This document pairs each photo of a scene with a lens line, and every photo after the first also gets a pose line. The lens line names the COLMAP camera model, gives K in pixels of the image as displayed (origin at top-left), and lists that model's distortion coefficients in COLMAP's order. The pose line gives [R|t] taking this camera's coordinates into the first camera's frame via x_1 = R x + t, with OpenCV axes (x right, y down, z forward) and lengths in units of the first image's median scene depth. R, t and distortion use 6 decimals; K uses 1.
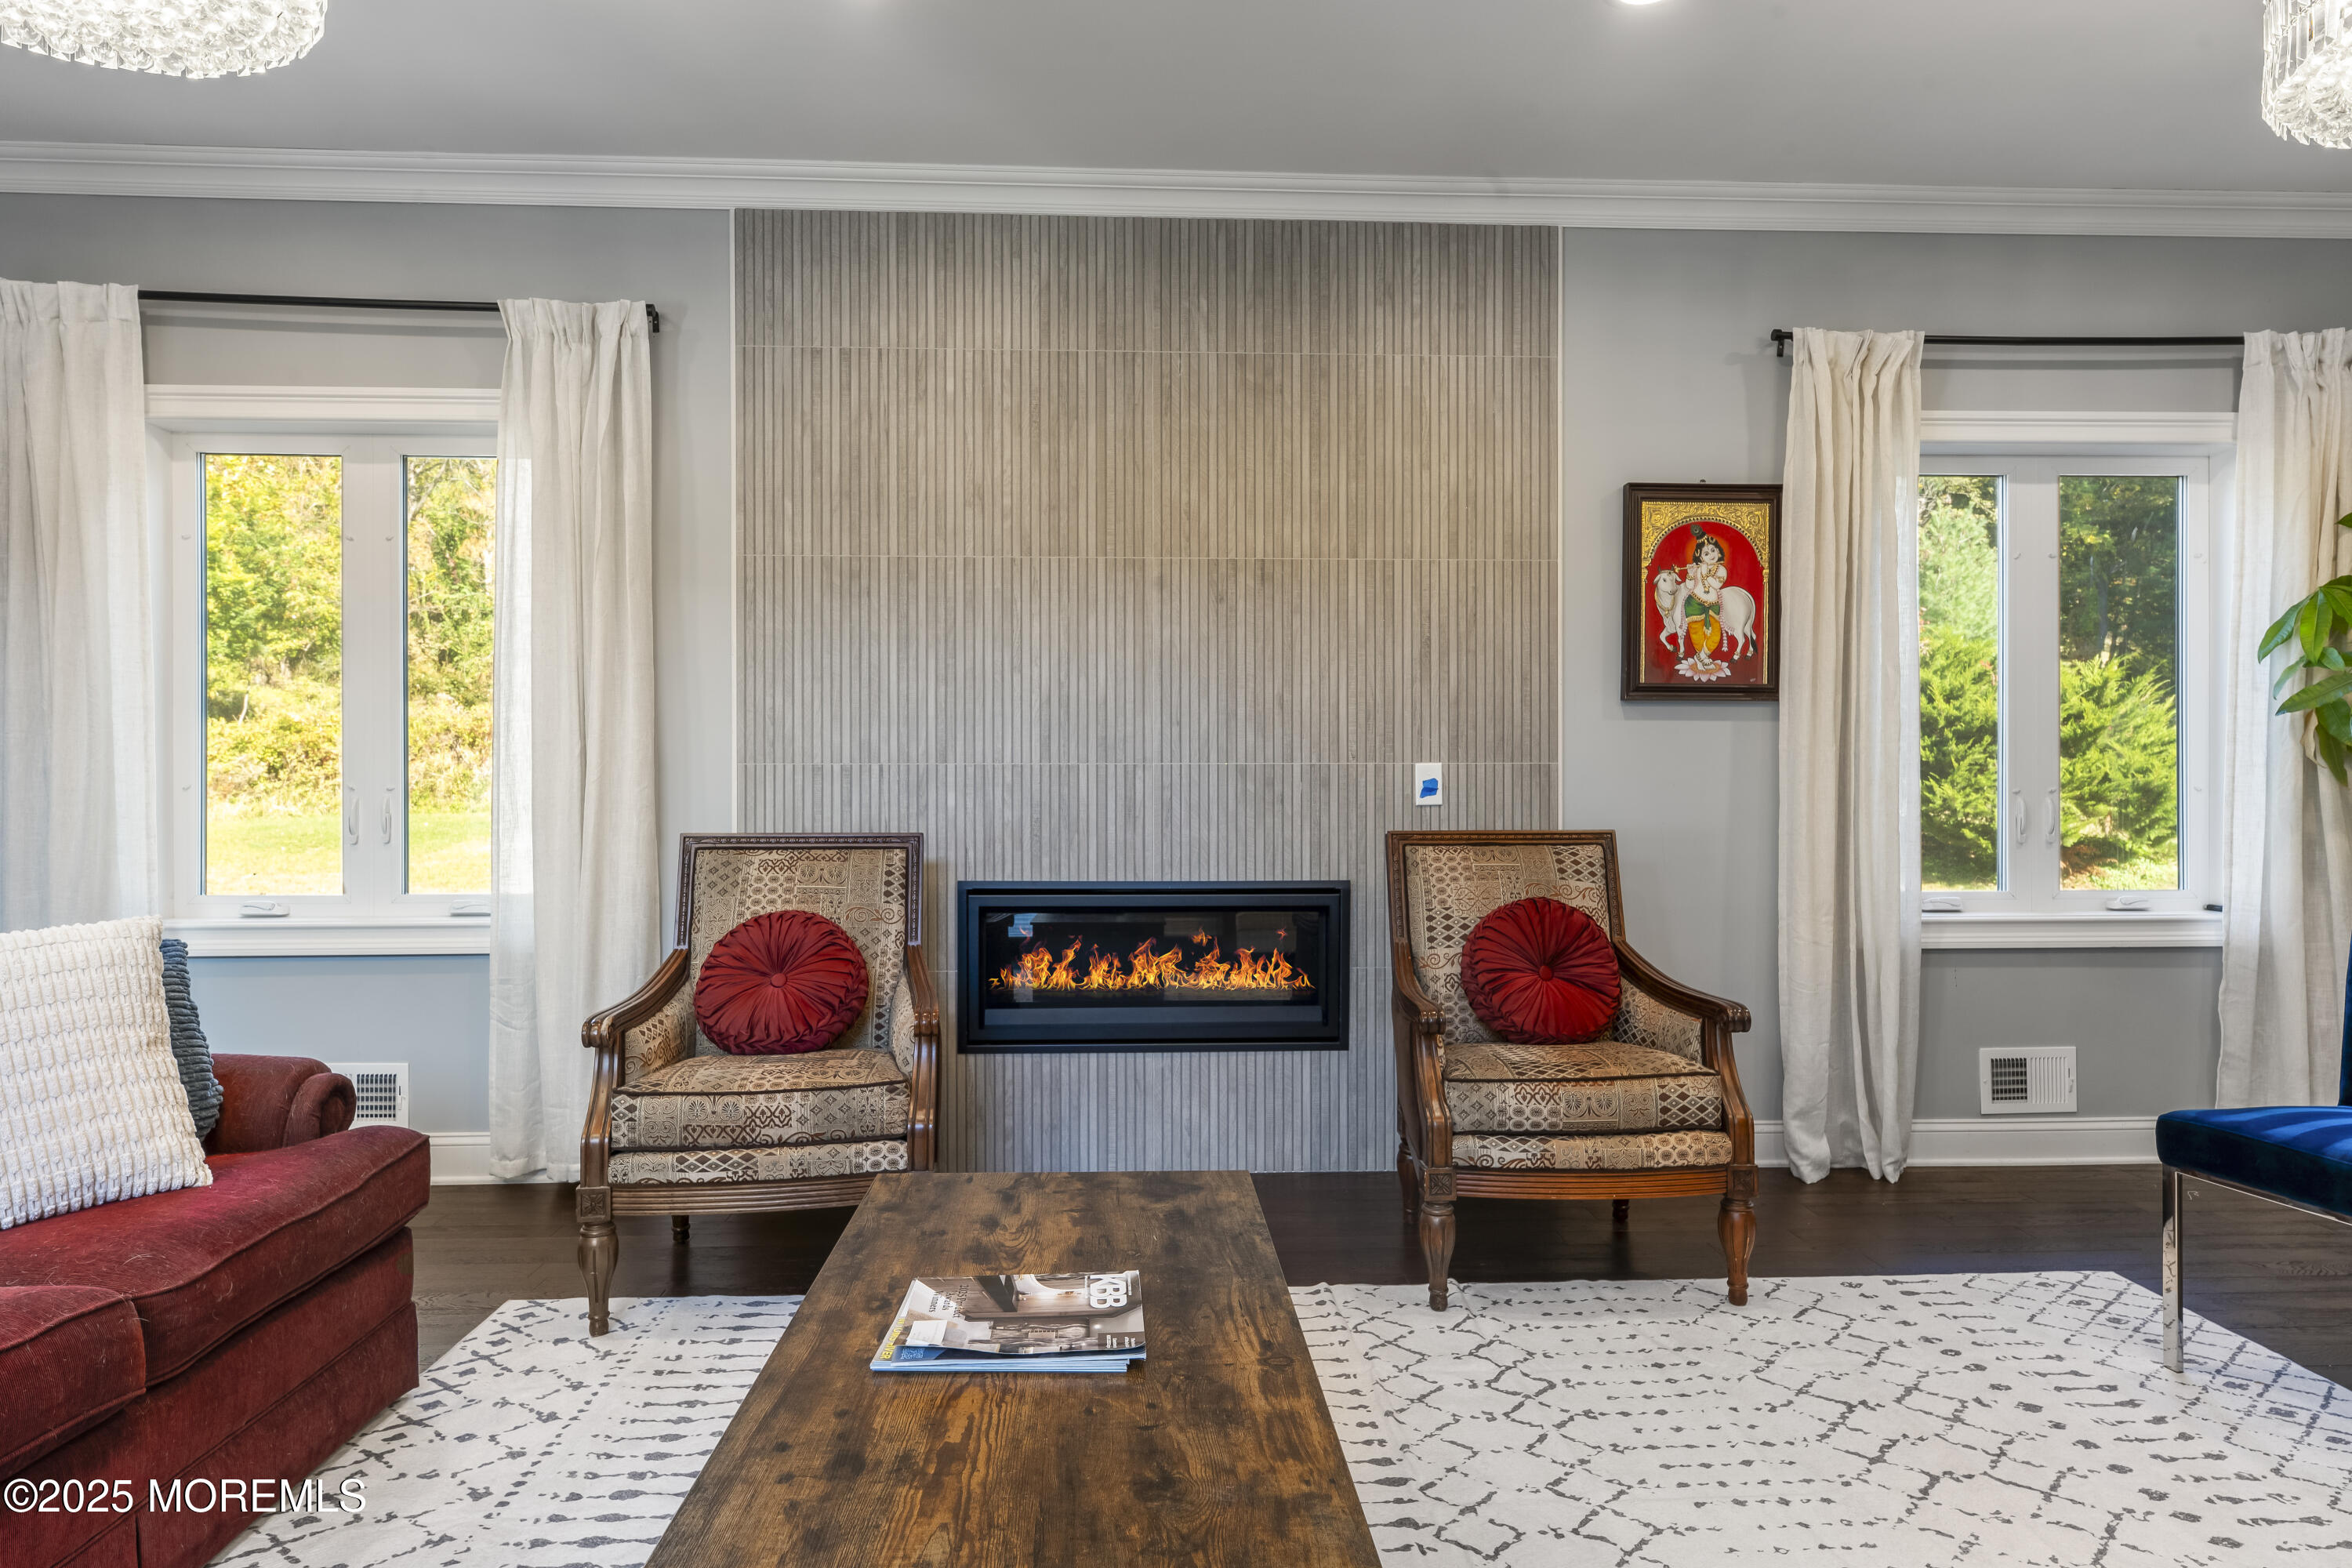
lens RADIAL K [[1330.2, 0, 1174.6], [0, 1330.2, 775.7], [0, 0, 1]] dist [0.002045, 0.002218]
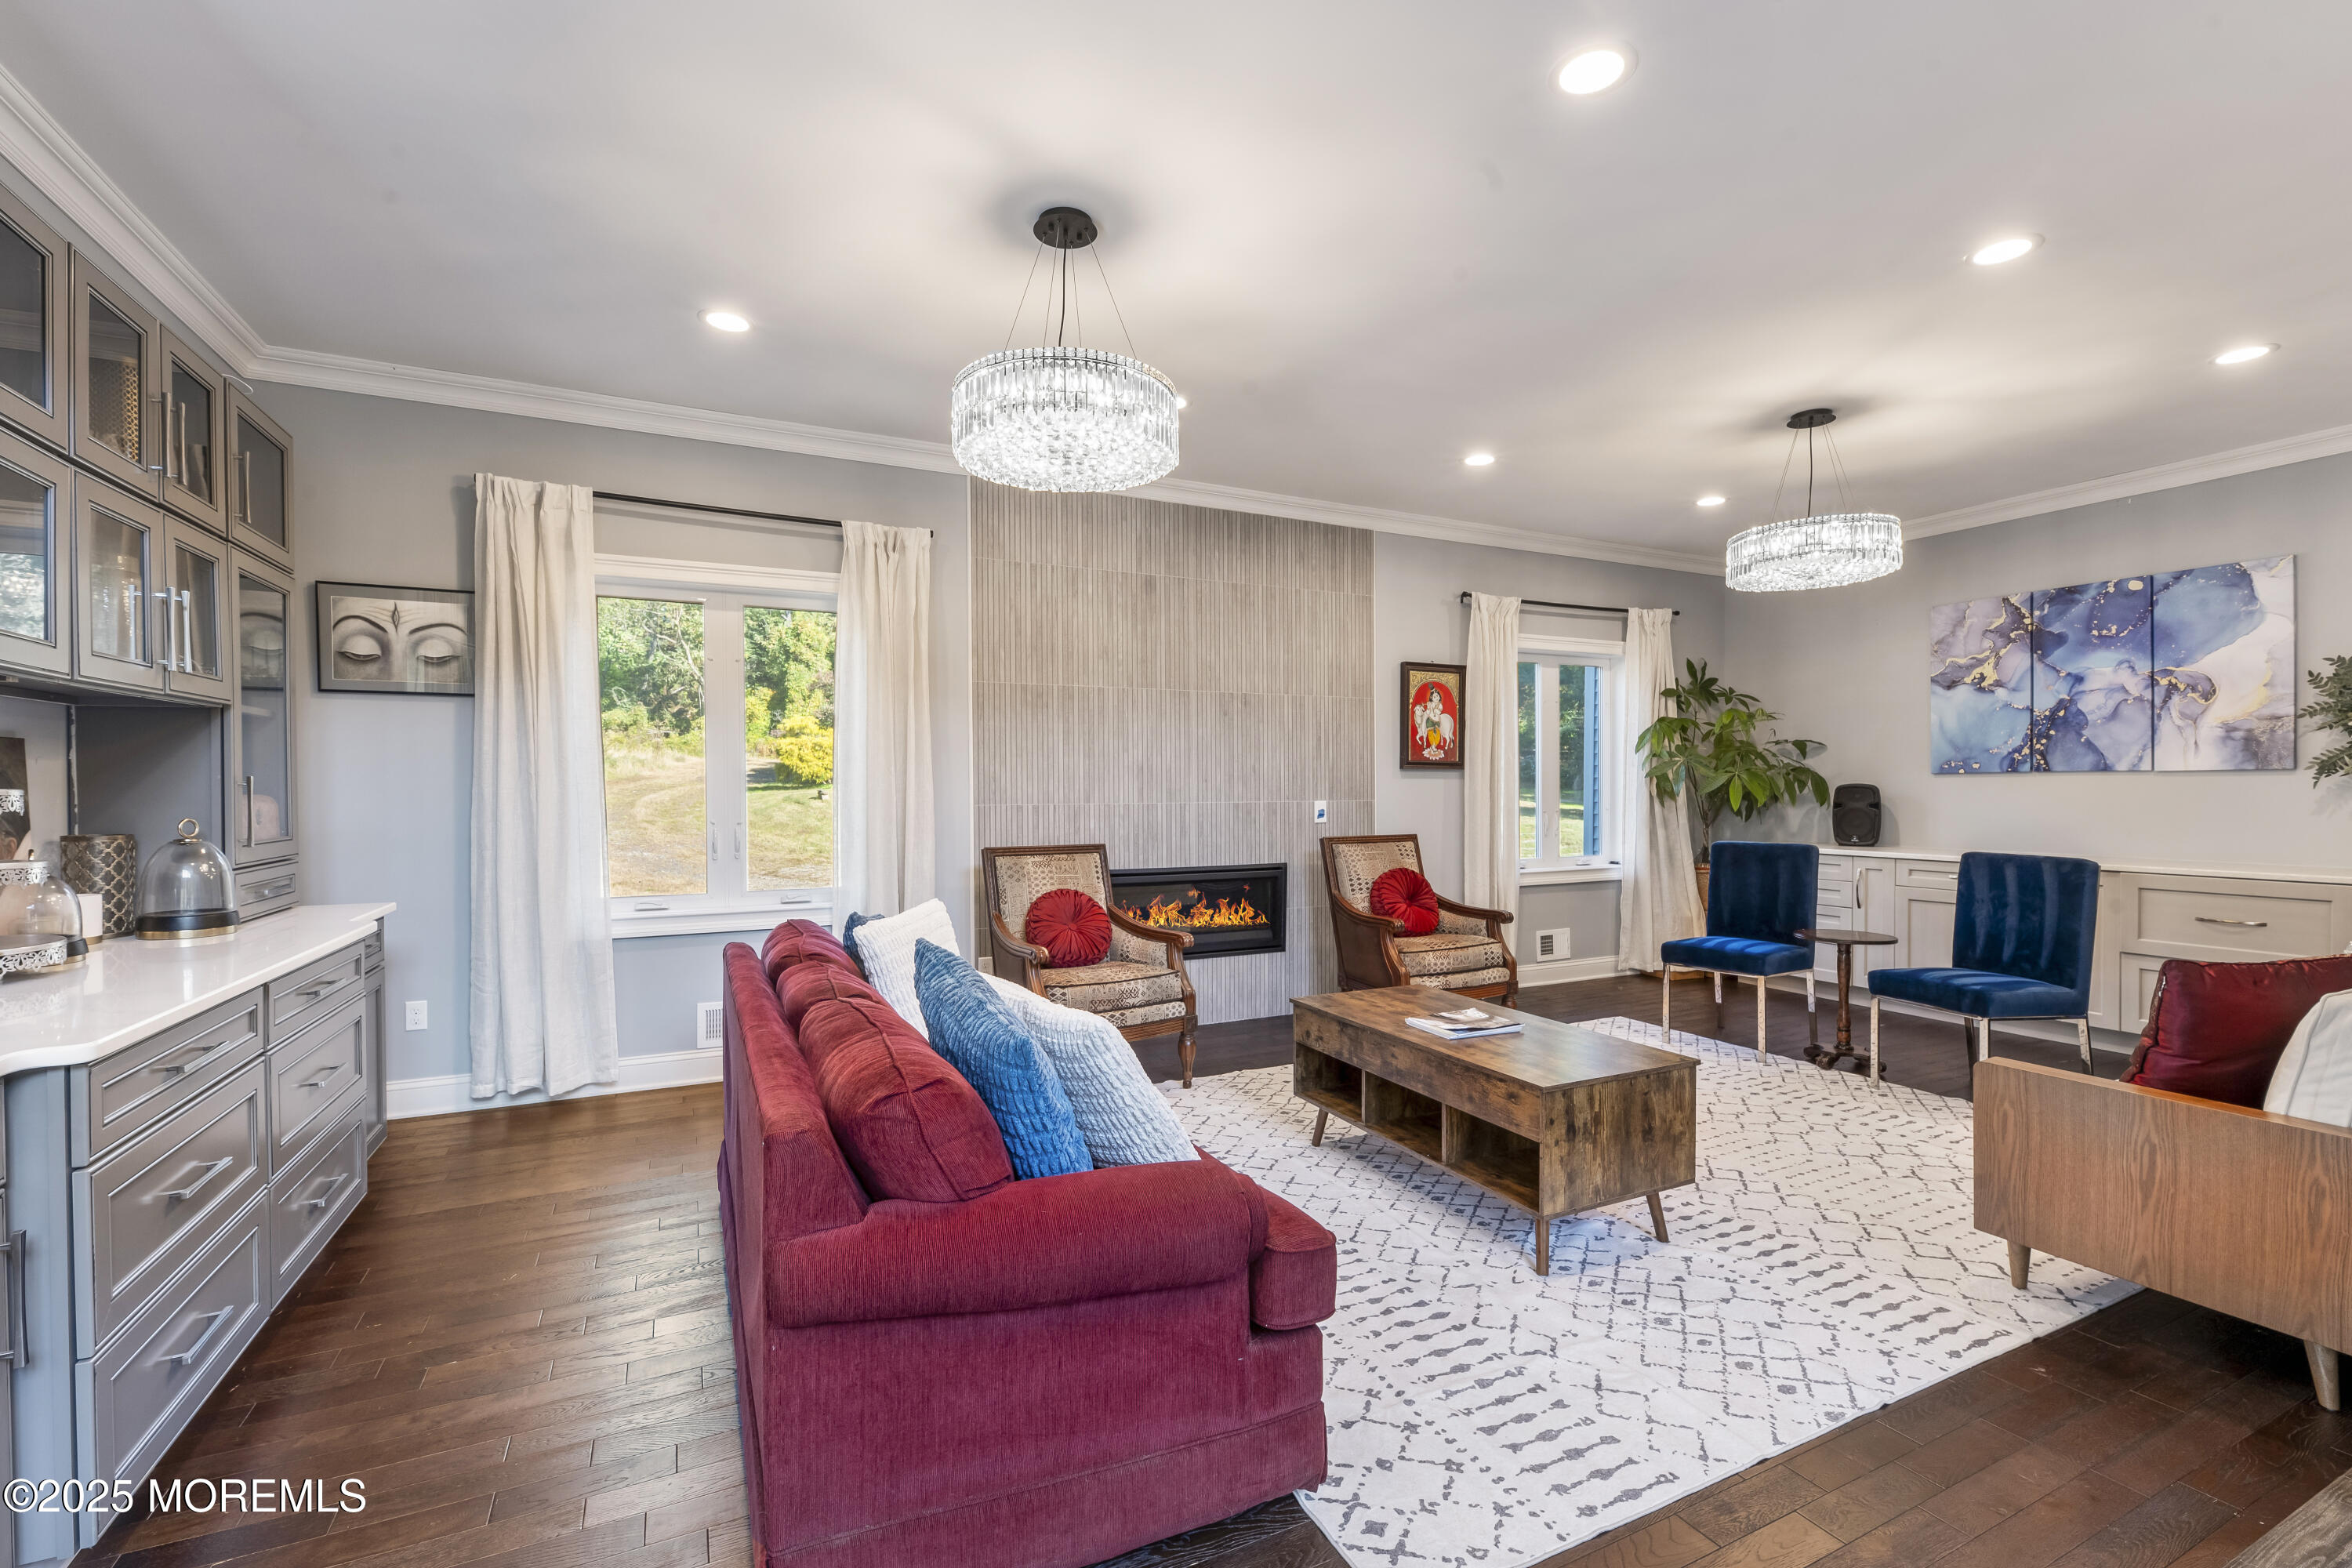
lens RADIAL K [[994.9, 0, 1173.5], [0, 994.9, 793.2], [0, 0, 1]] dist [-0.001245, -0.000191]
pose [[0.920339, -0.004997, 0.391089, -0.576324], [0.002664, 0.999975, 0.006506, -0.031097], [-0.391112, -0.004946, 0.920330, -0.253307]]
